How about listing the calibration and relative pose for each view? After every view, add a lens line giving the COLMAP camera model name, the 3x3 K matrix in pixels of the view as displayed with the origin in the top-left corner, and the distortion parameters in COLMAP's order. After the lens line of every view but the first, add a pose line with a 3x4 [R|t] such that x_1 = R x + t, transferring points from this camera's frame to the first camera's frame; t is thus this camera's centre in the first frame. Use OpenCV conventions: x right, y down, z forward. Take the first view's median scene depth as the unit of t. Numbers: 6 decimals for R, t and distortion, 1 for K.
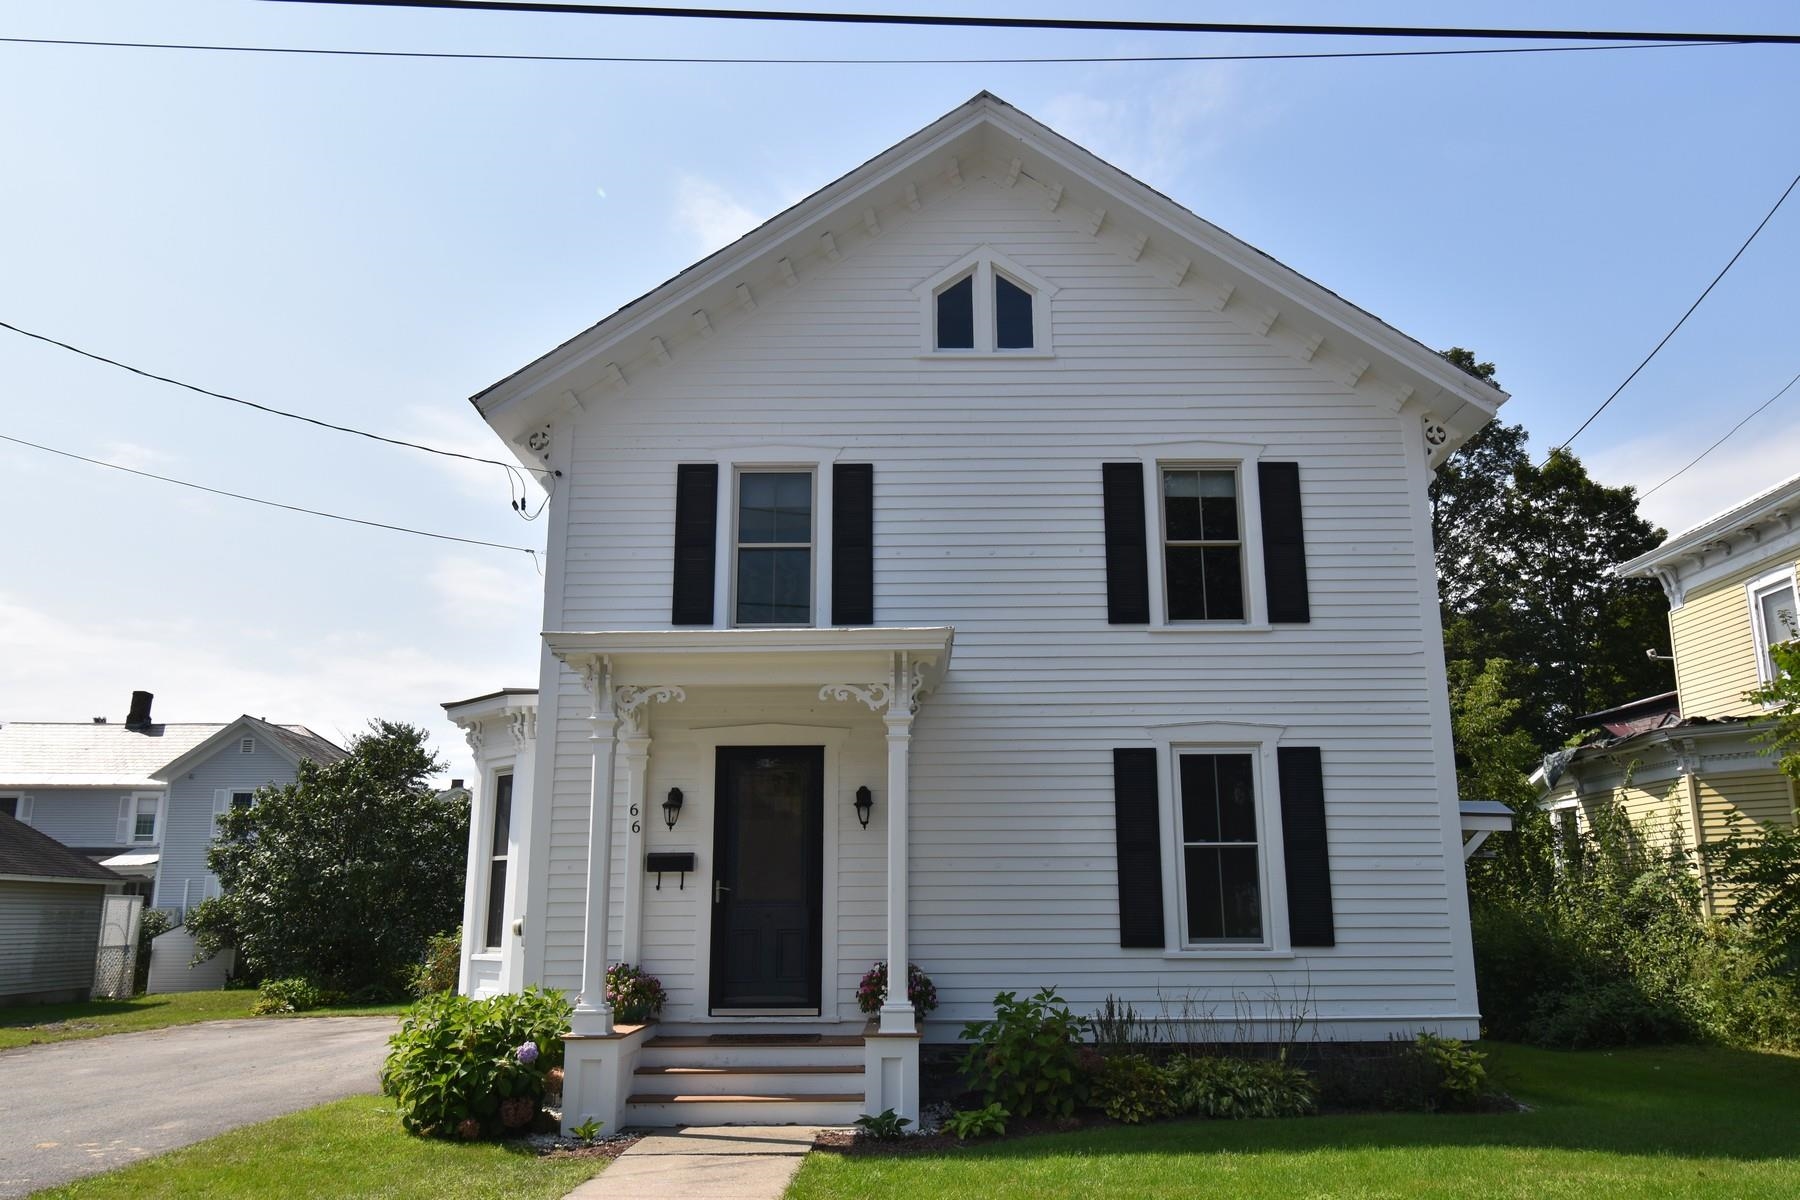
lens RADIAL K [[1313.4, 0, 907.1], [0, 1313.4, 607.8], [0, 0, 1]] dist [0.001064, -0.000211]
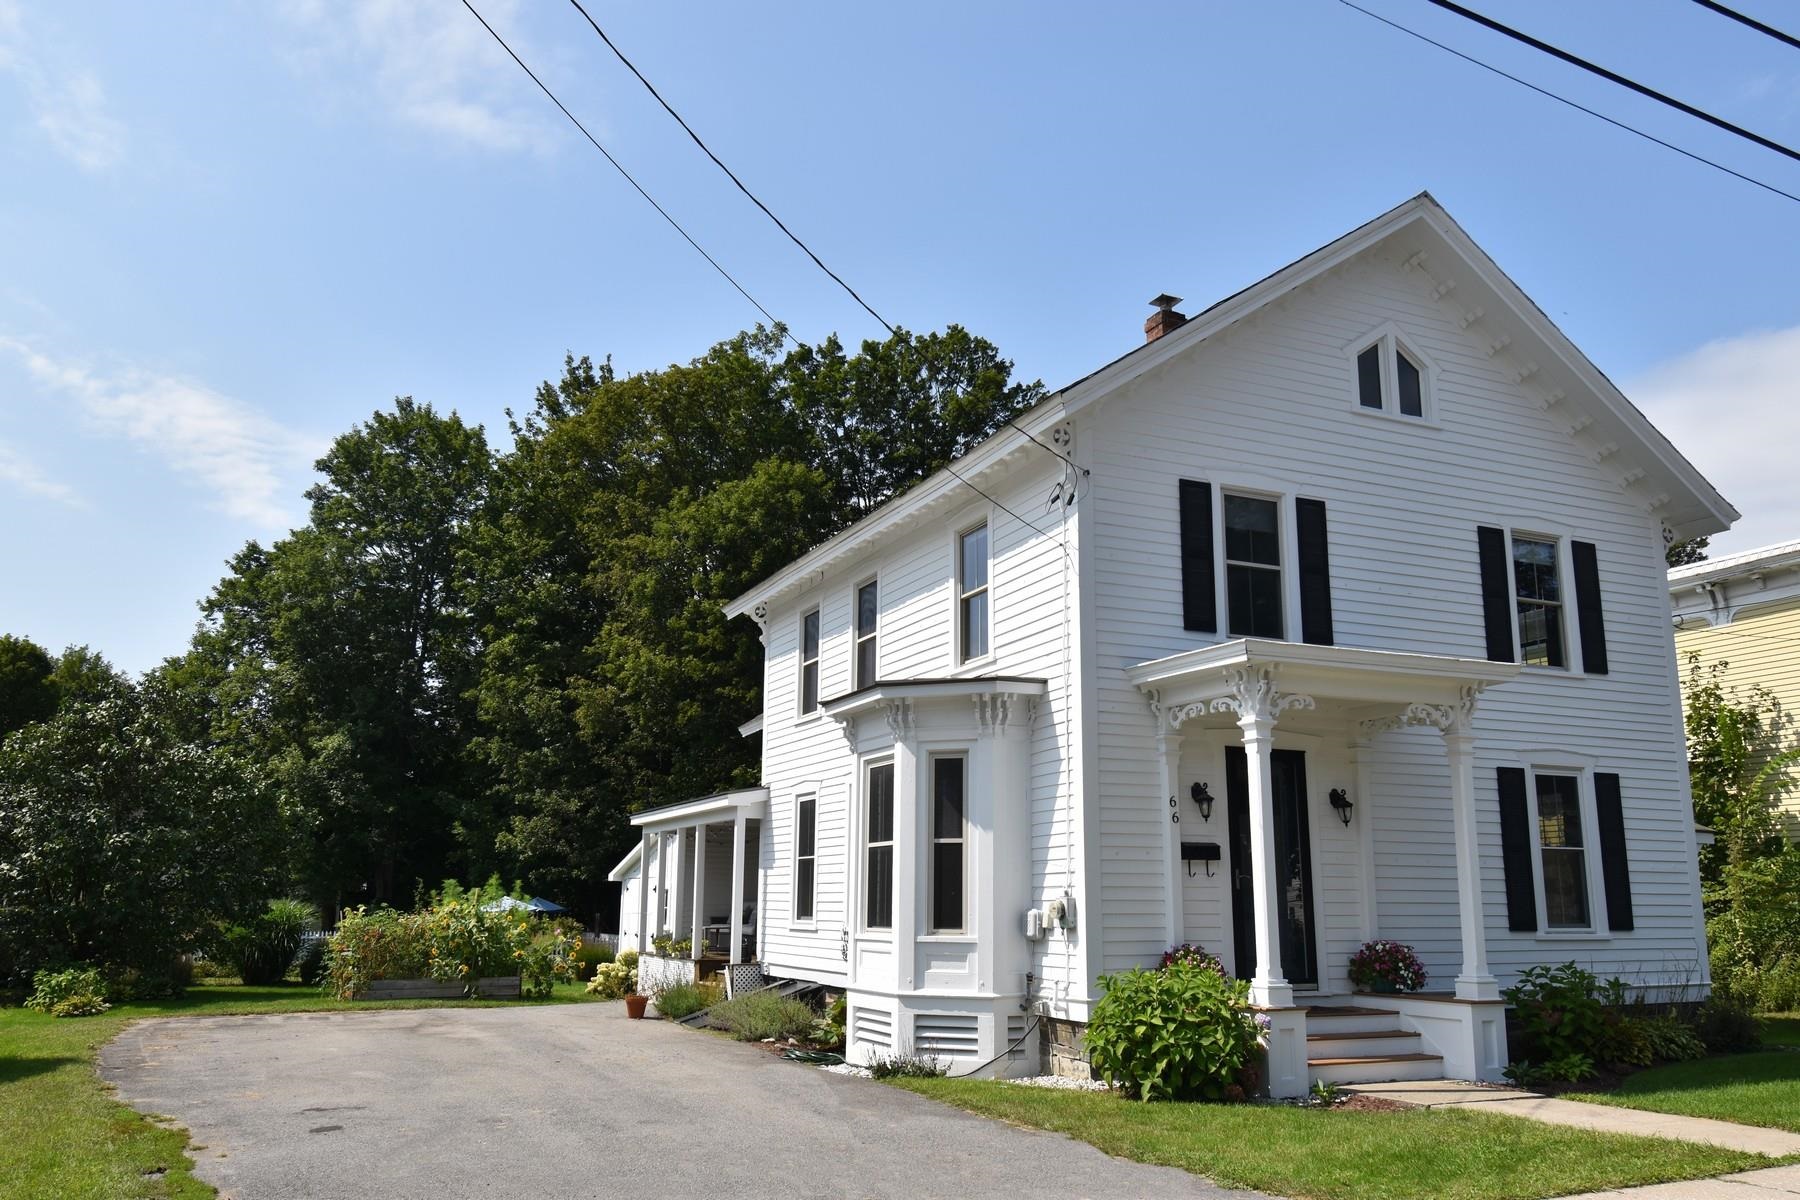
lens RADIAL K [[1382.4, 0, 908.7], [0, 1382.4, 611.2], [0, 0, 1]] dist [0.003275, -0.003680]
pose [[0.910391, 0.095807, 0.402504, -0.854073], [-0.104629, 0.994511, -0.000069, 0.021610], [-0.400302, -0.042051, 0.915418, 0.059102]]
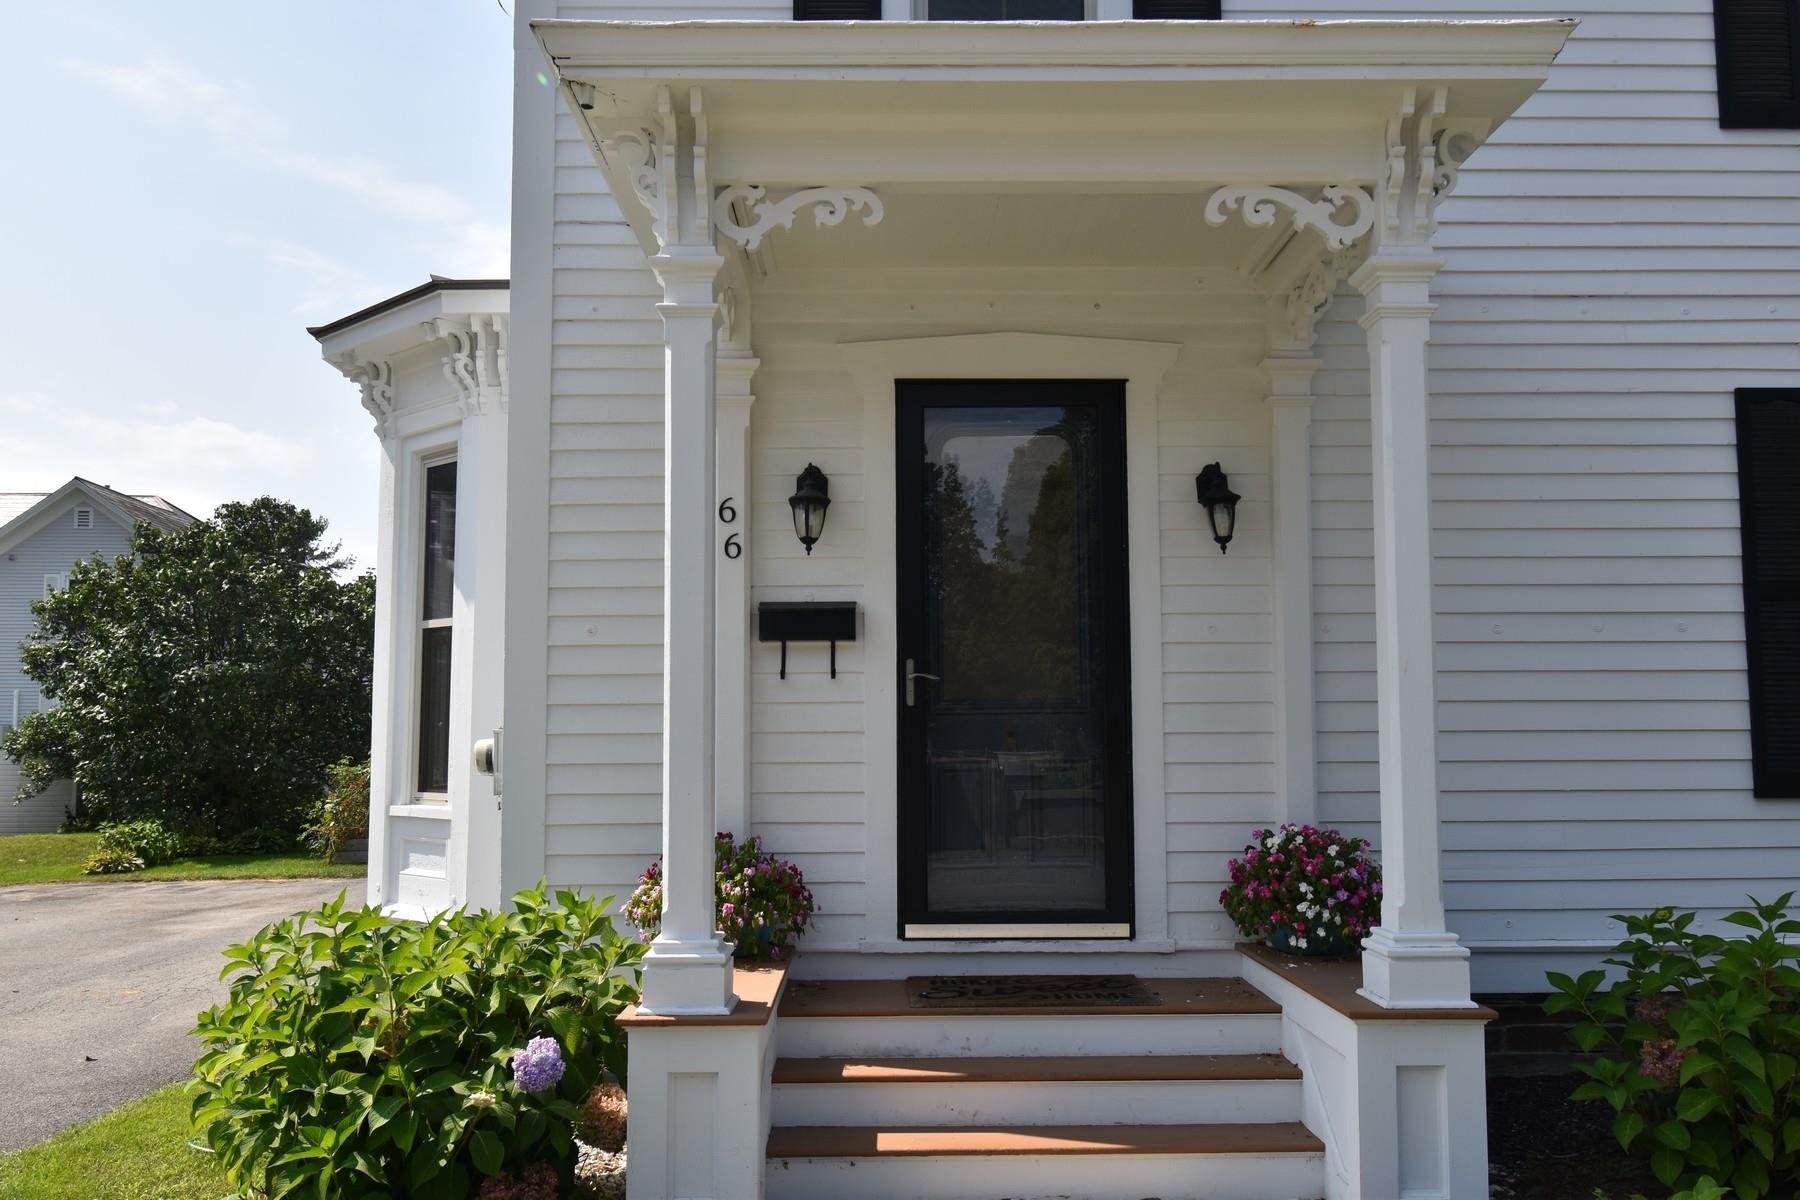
lens RADIAL K [[1491.0, 0, 915.2], [0, 1491.0, 609.7], [0, 0, 1]] dist [0.006059, -0.006286]
pose [[0.999688, 0.003375, 0.024745, -0.150780], [-0.006895, 0.989617, 0.143565, 0.109863], [-0.024004, -0.143691, 0.989331, 0.459158]]
